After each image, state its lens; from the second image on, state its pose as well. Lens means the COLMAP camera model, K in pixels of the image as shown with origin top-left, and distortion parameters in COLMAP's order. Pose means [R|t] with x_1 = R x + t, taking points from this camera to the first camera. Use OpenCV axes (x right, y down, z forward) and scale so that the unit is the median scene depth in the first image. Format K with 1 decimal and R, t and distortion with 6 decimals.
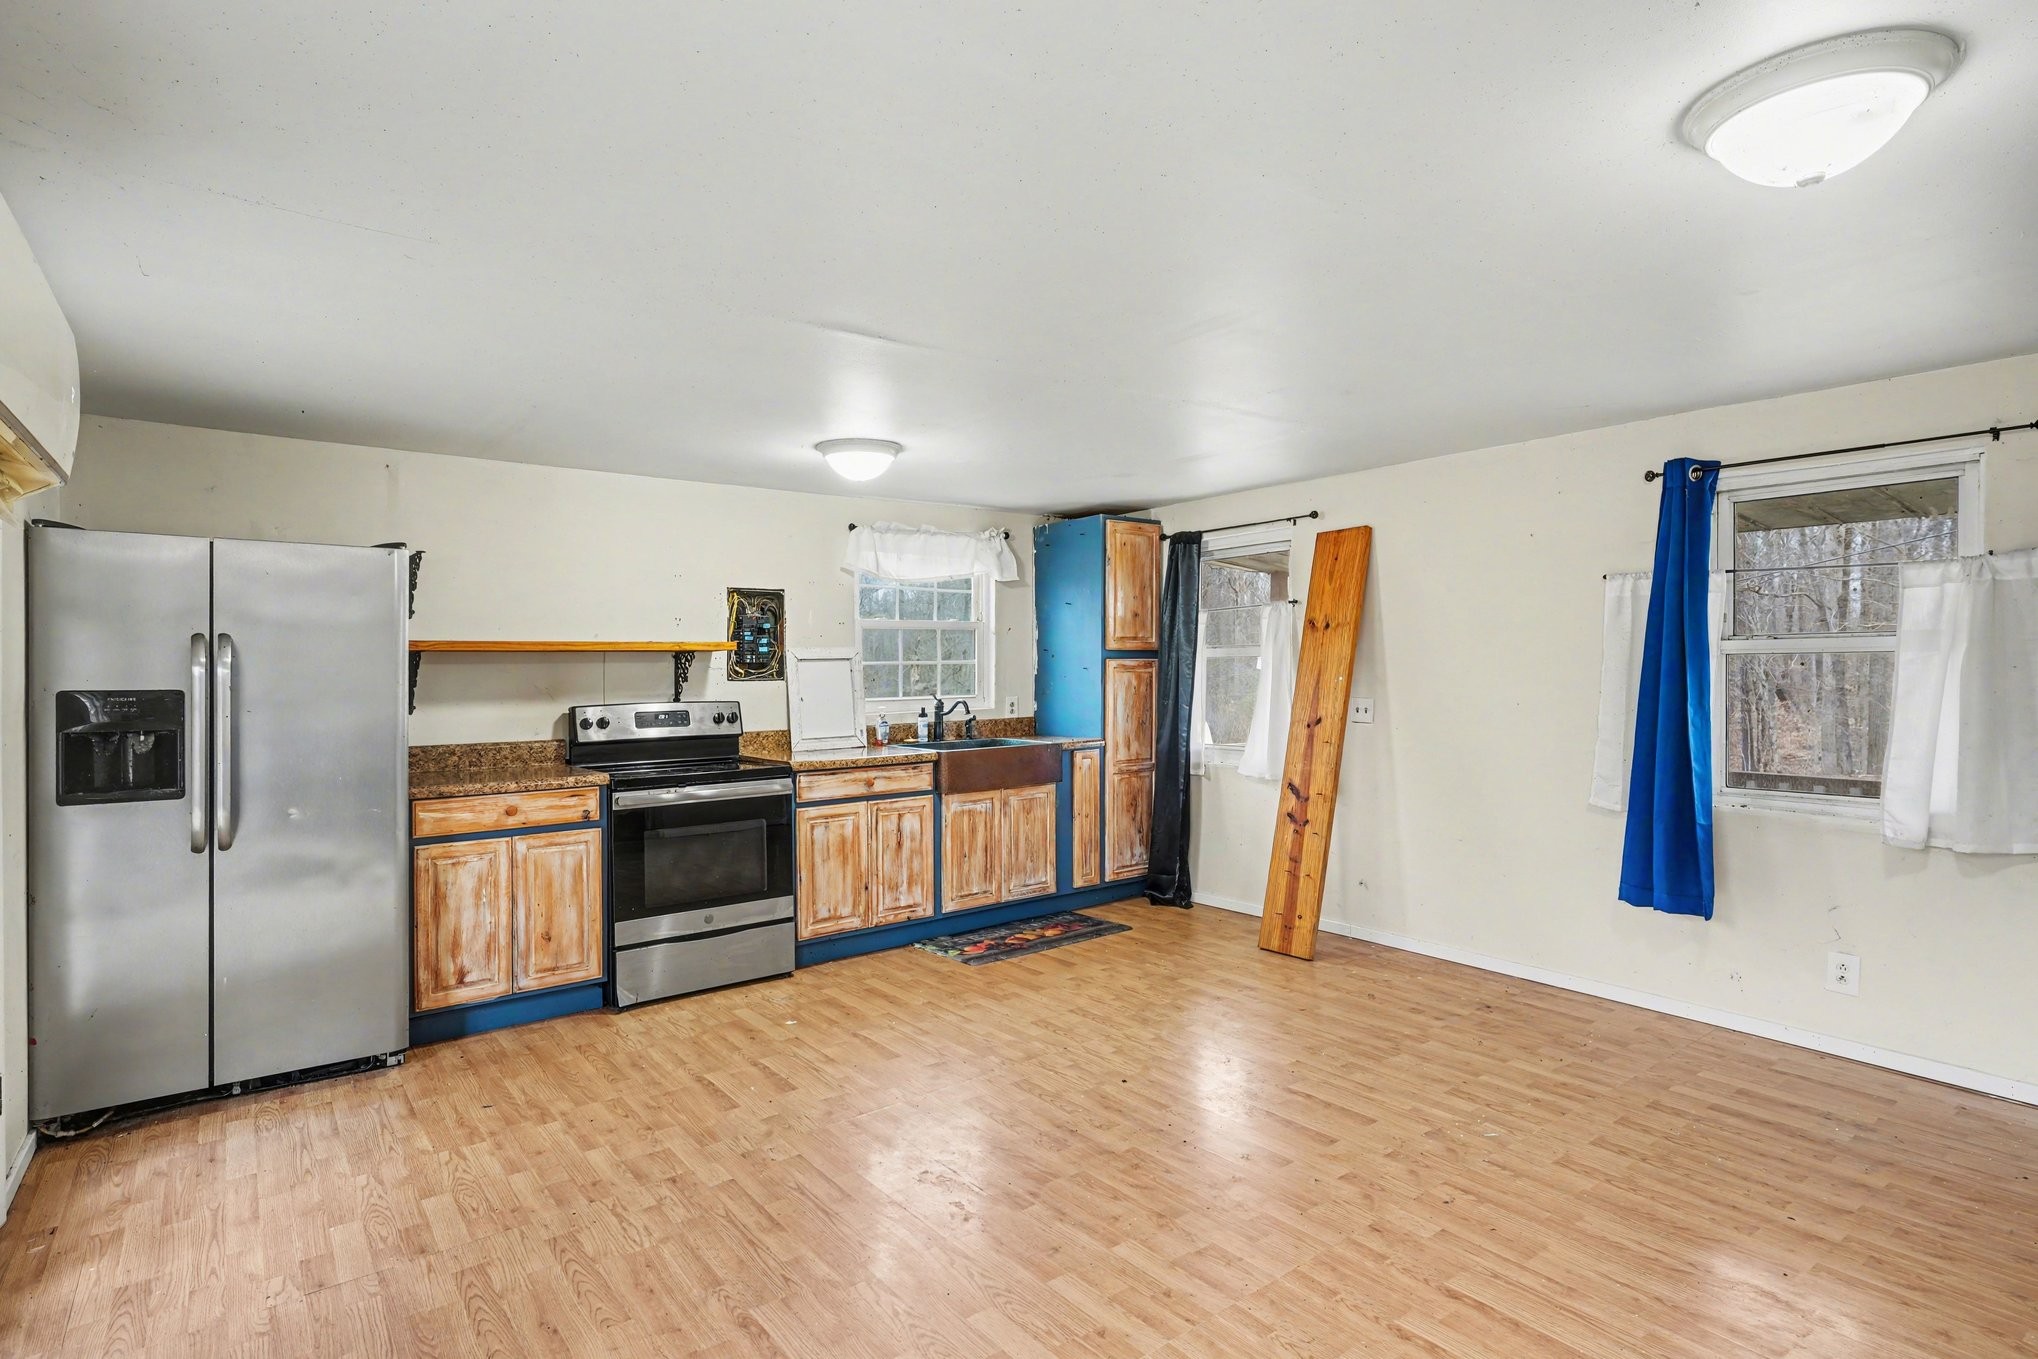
lens RADIAL K [[956.1, 0, 983.0], [0, 956.1, 625.0], [0, 0, 1]] dist [-0.011535, 0.004849]
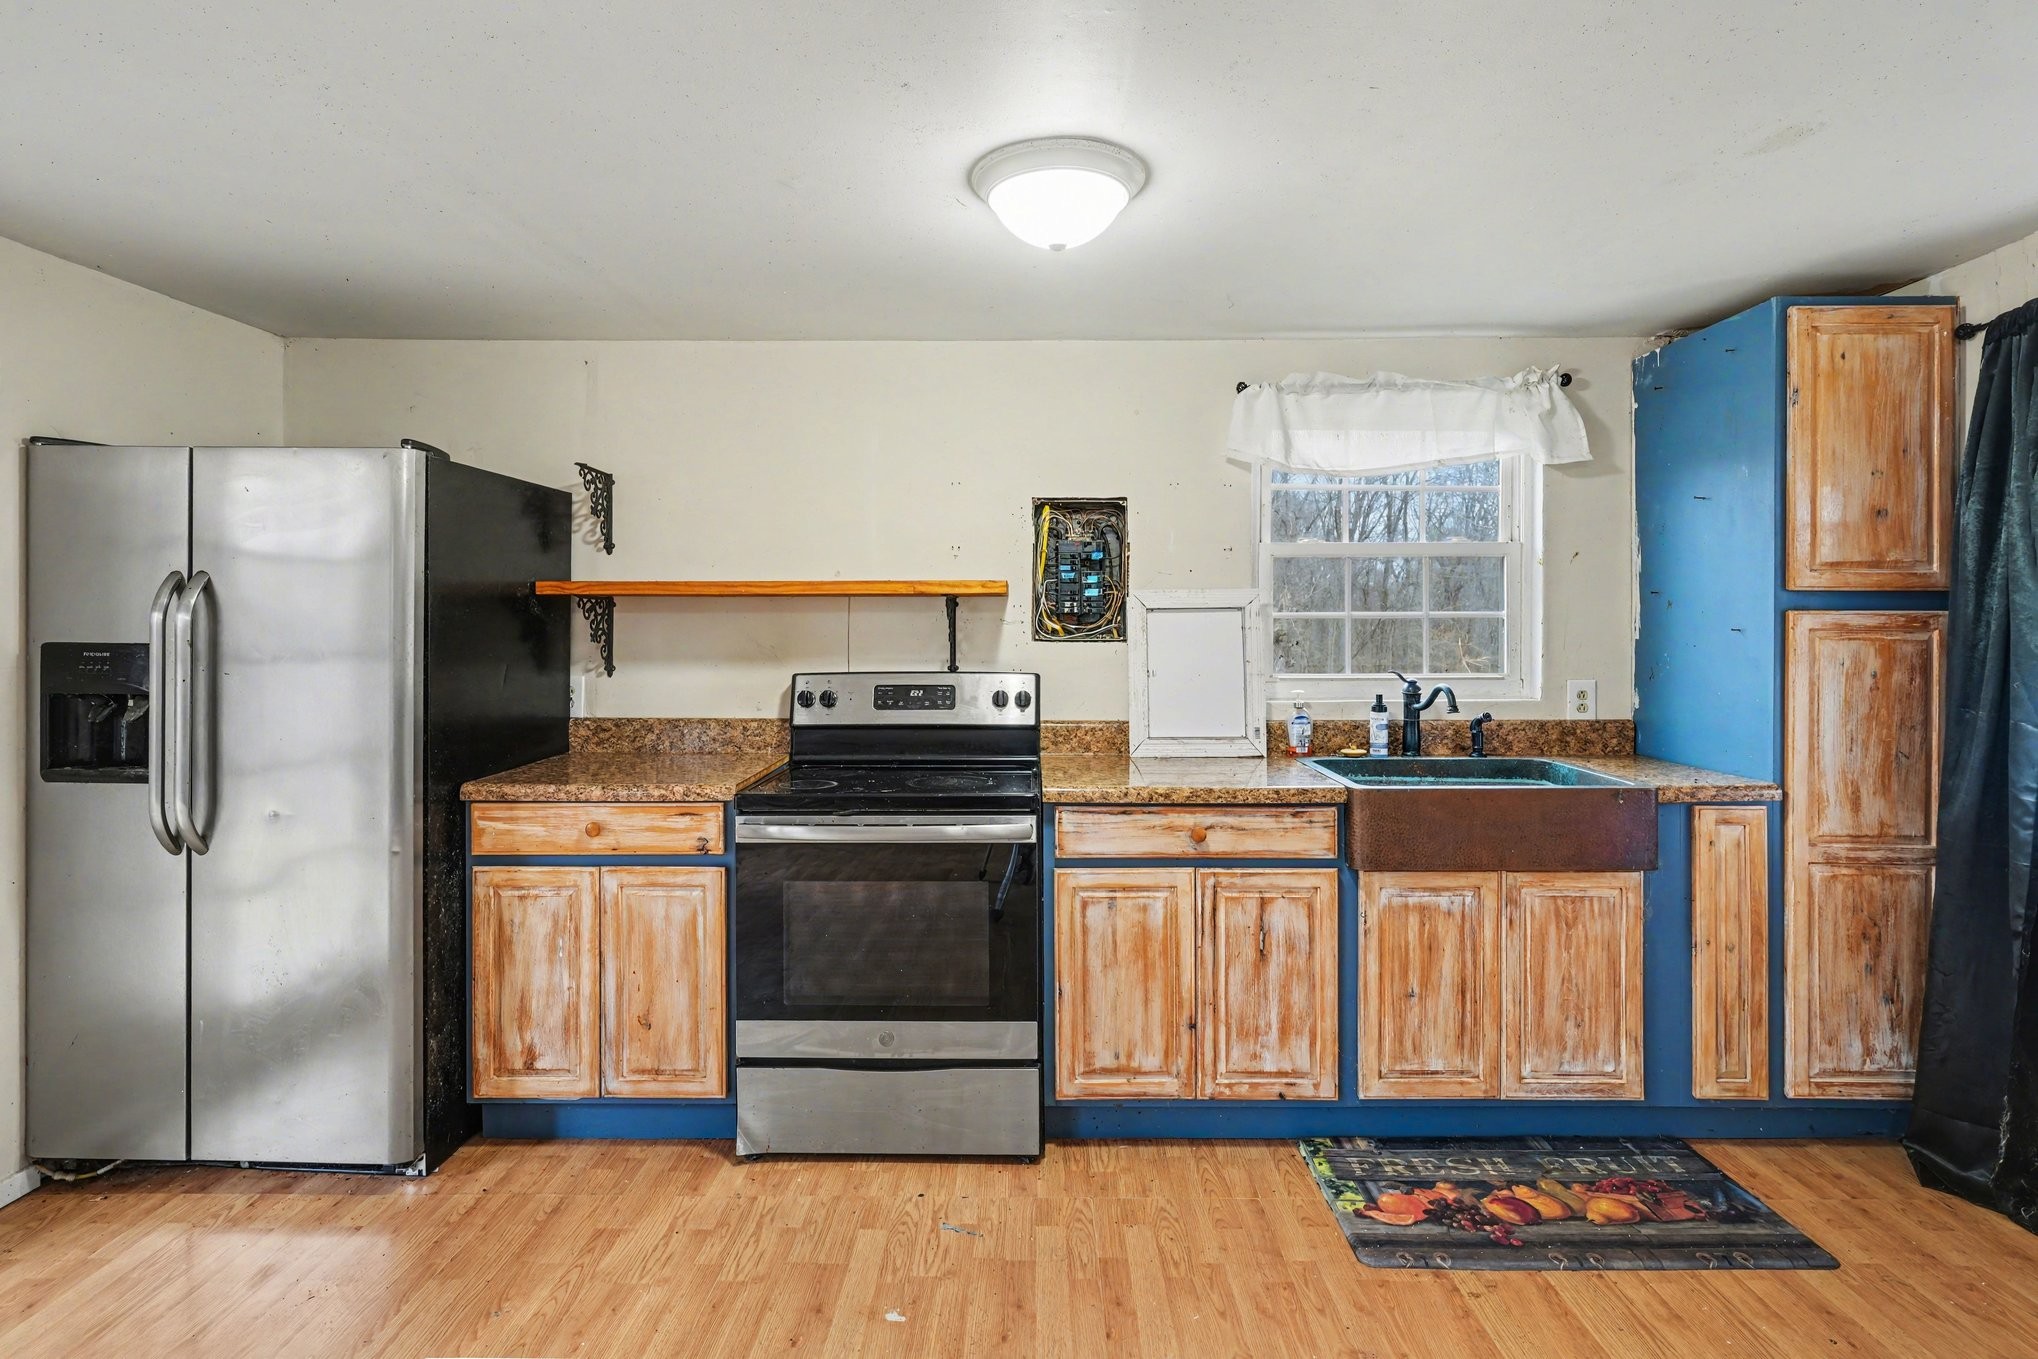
lens RADIAL K [[956.1, 0, 1042.2], [0, 956.1, 596.4], [0, 0, 1]] dist [-0.011535, 0.004849]
pose [[0.809594, -0.004868, -0.586970, 0.128746], [0.017129, 0.999736, 0.015335, 0.019204], [0.586740, -0.022469, 0.809463, 0.508151]]
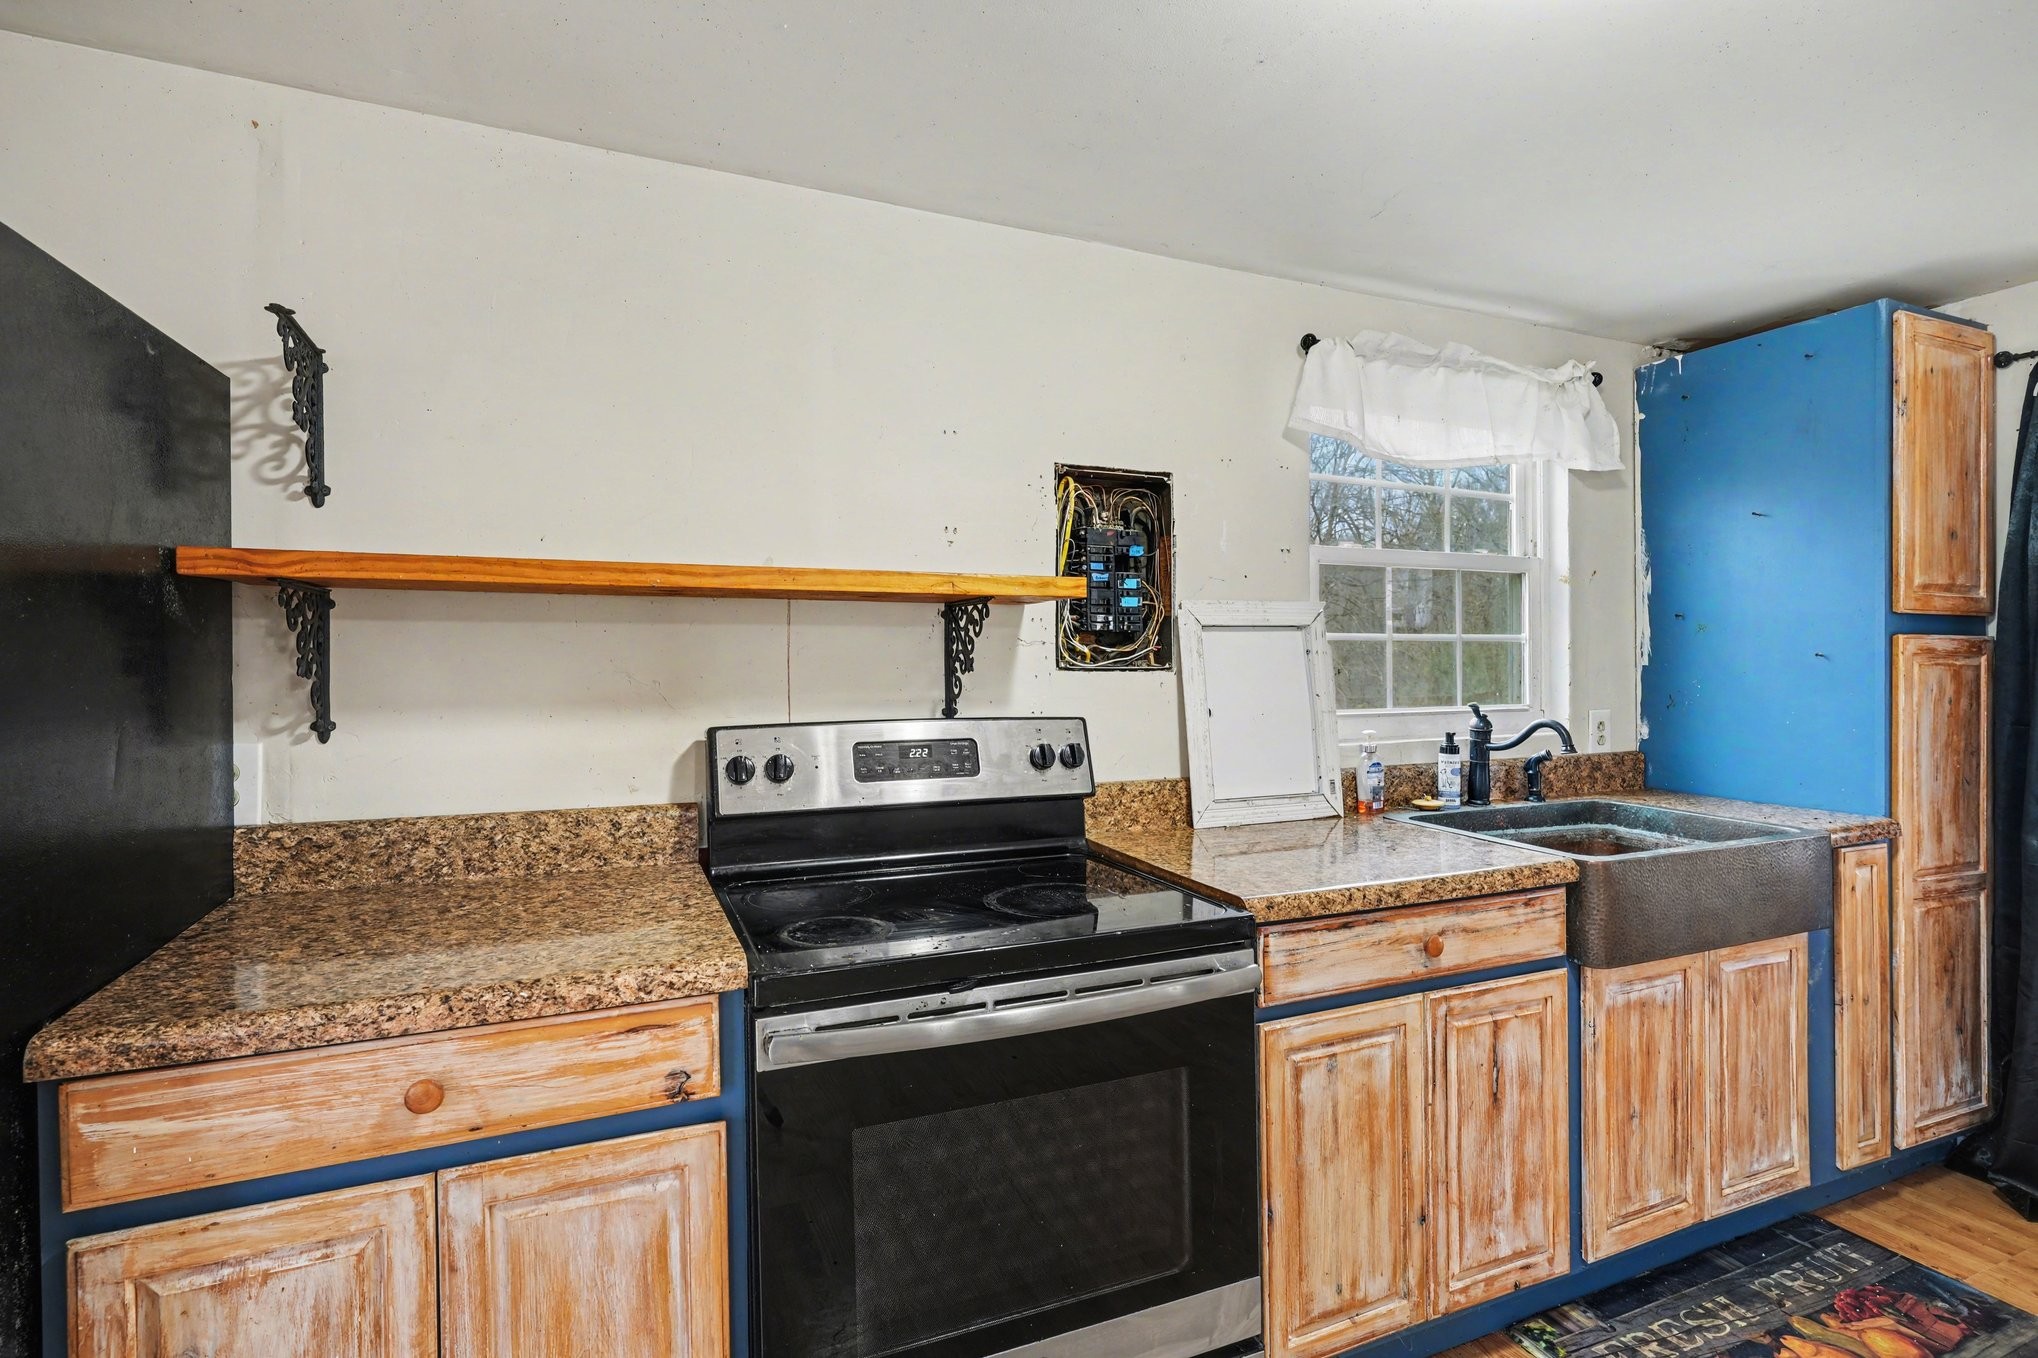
lens RADIAL K [[956.1, 0, 1031.8], [0, 956.1, 638.1], [0, 0, 1]] dist [-0.011535, 0.004849]
pose [[0.975195, 0.011373, -0.221055, -0.190893], [-0.004402, 0.999478, 0.032003, 0.030844], [0.221304, -0.030236, 0.974736, 0.595085]]
